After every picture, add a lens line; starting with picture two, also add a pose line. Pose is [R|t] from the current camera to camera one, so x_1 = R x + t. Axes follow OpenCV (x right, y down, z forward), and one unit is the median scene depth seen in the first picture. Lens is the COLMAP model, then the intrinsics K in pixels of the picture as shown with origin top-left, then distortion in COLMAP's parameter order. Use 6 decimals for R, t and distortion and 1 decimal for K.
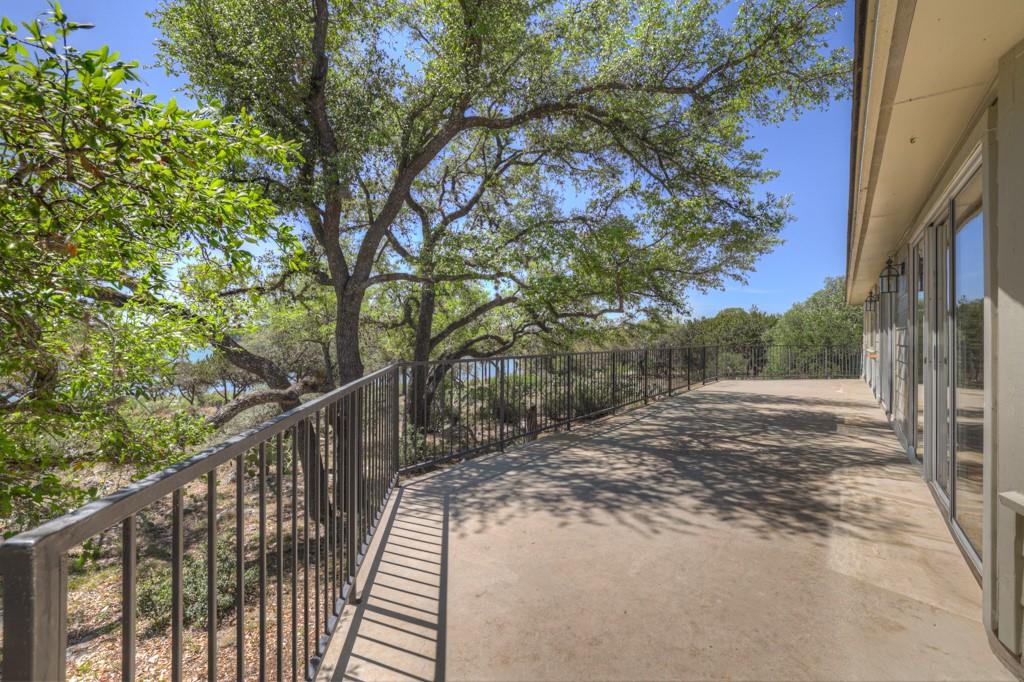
lens RADIAL K [[435.1, 0, 510.8], [0, 435.1, 334.4], [0, 0, 1]] dist [-0.022397, 0.000279]
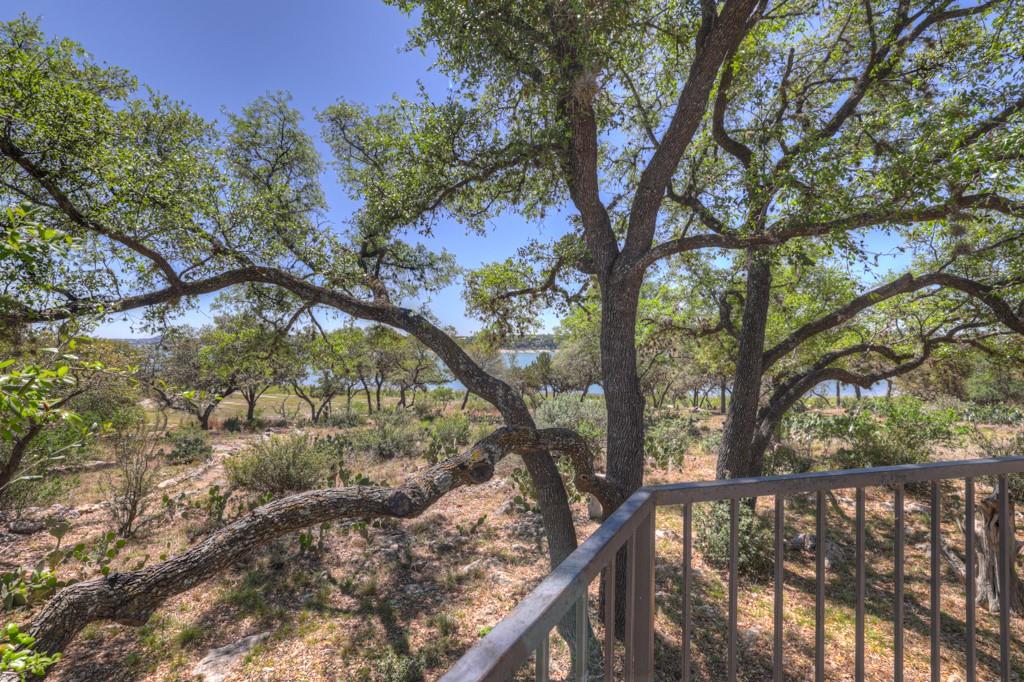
lens RADIAL K [[435.1, 0, 506.9], [0, 435.1, 335.9], [0, 0, 1]] dist [-0.022397, 0.000279]
pose [[0.760116, -0.010037, -0.649710, -0.051147], [0.000382, 0.999887, -0.014999, -0.003289], [0.649787, 0.011153, 0.760034, 0.236477]]
